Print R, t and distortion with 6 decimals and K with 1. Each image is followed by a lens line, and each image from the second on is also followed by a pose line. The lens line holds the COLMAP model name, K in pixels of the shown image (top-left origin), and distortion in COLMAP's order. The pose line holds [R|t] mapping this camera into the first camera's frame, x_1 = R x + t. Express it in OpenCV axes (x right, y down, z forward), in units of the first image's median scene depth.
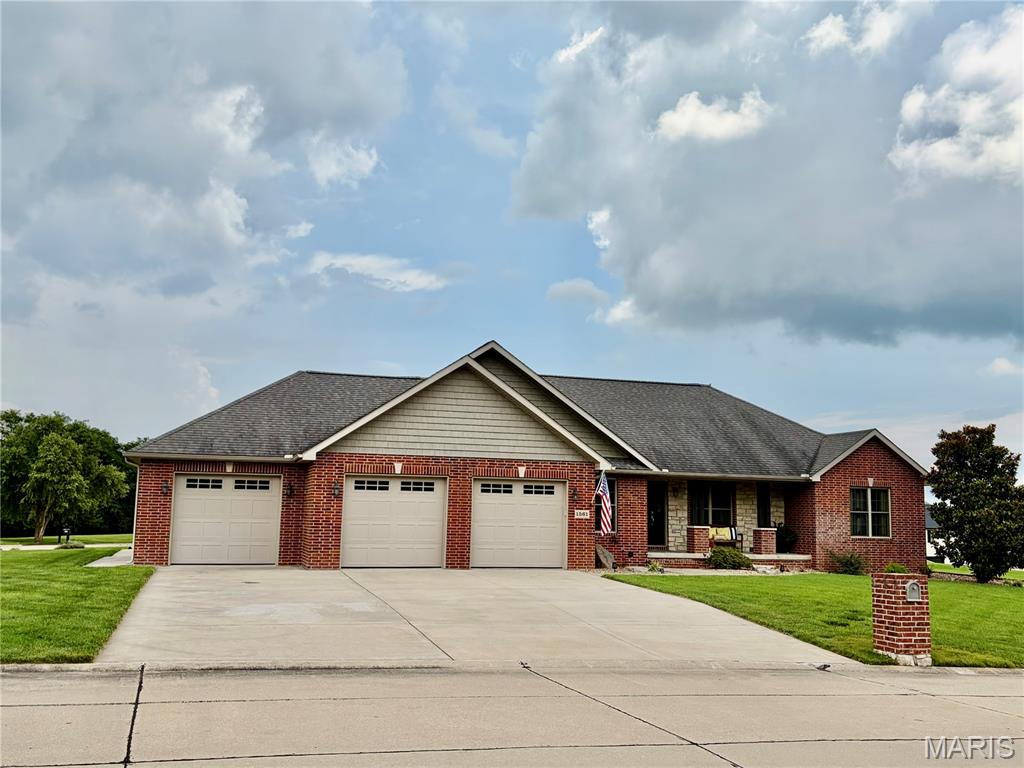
lens RADIAL K [[965.2, 0, 512.0], [0, 965.2, 384.0], [0, 0, 1]] dist [0.225187, -0.453413]
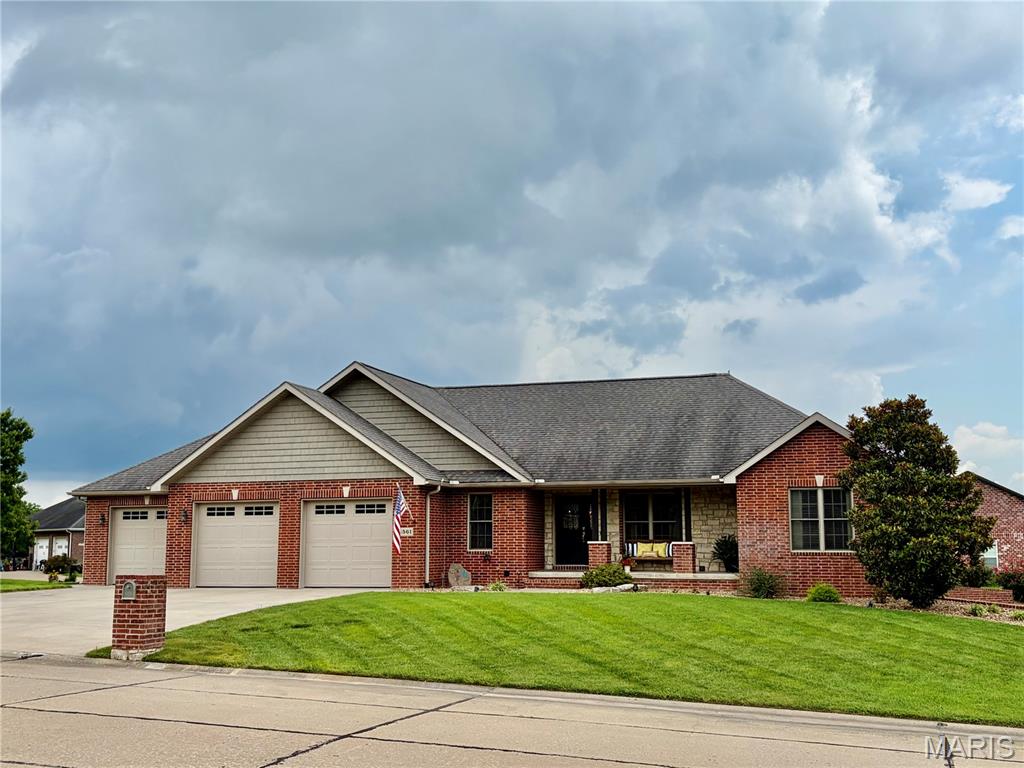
lens RADIAL K [[1148.4, 0, 512.0], [0, 1148.4, 384.0], [0, 0, 1]] dist [0.288614, -0.828520]
pose [[0.814813, -0.101214, -0.570820, 0.847301], [0.094428, 0.994663, -0.041577, 0.046142], [0.571981, -0.020024, 0.820022, 0.118613]]
